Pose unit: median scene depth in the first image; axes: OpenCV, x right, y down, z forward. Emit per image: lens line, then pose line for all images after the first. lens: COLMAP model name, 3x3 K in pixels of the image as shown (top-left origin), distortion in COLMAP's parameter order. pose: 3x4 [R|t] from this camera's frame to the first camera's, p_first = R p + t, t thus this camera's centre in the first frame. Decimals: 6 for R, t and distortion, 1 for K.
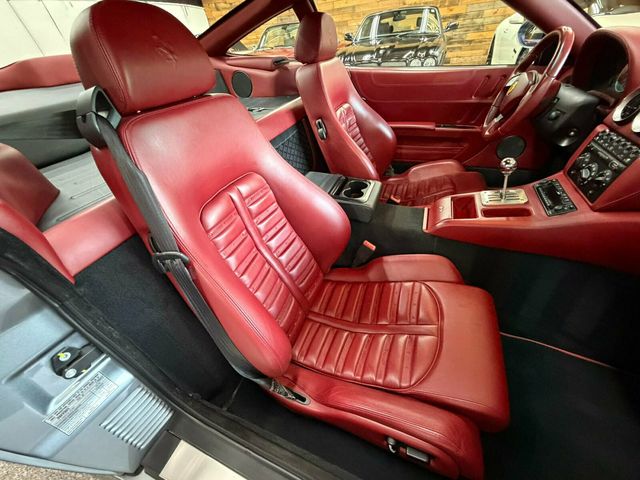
lens RADIAL K [[256.8, 0, 317.6], [0, 256.8, 240.2], [0, 0, 1]] dist [0.003265, 0.000158]
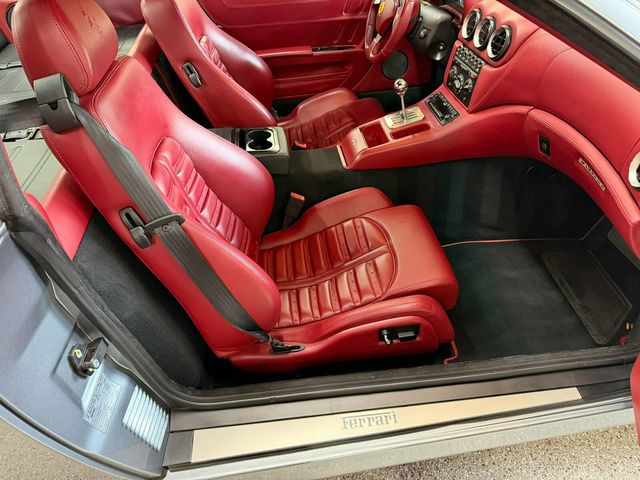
lens RADIAL K [[453.0, 0, 315.8], [0, 453.0, 245.5], [0, 0, 1]] dist [0.042234, -0.059782]
pose [[0.884044, -0.277492, 0.376118, -0.403764], [0.277271, 0.959162, 0.055940, 0.119053], [-0.376281, 0.054833, 0.924882, -0.502182]]
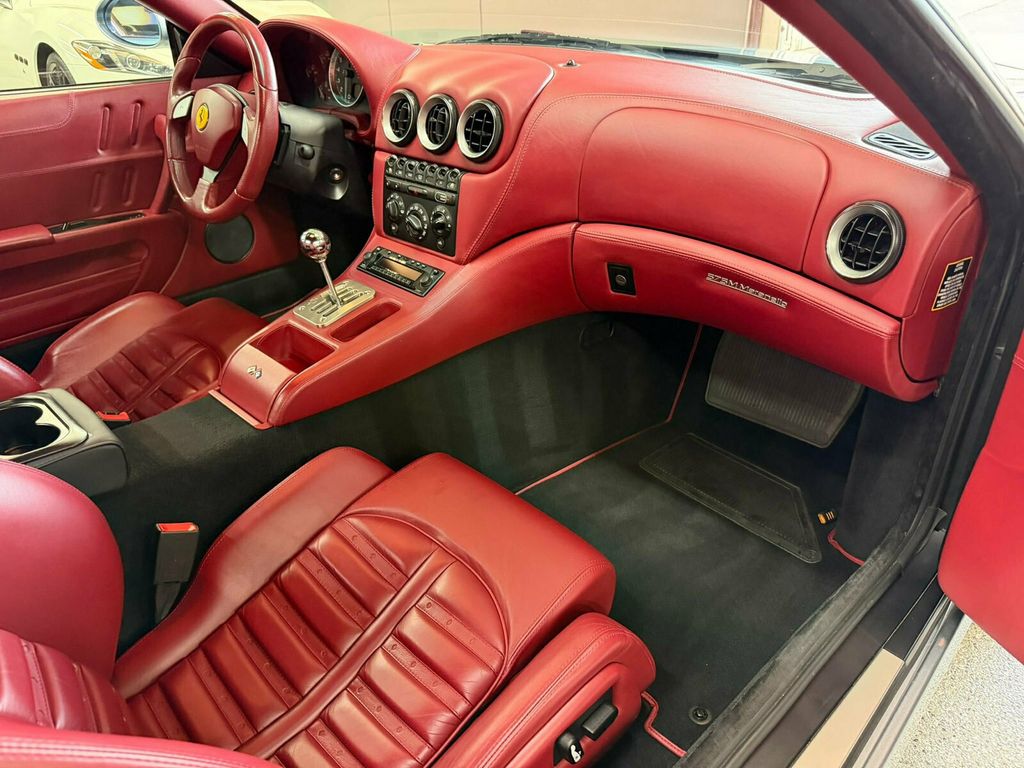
lens RADIAL K [[724.9, 0, 512.1], [0, 724.9, 390.6], [0, 0, 1]] dist [0.042234, -0.059782]
pose [[0.408134, -0.394439, 0.823313, -0.391562], [0.556321, 0.822508, 0.118273, 0.001238], [-0.723833, 0.409755, 0.555128, 0.015098]]
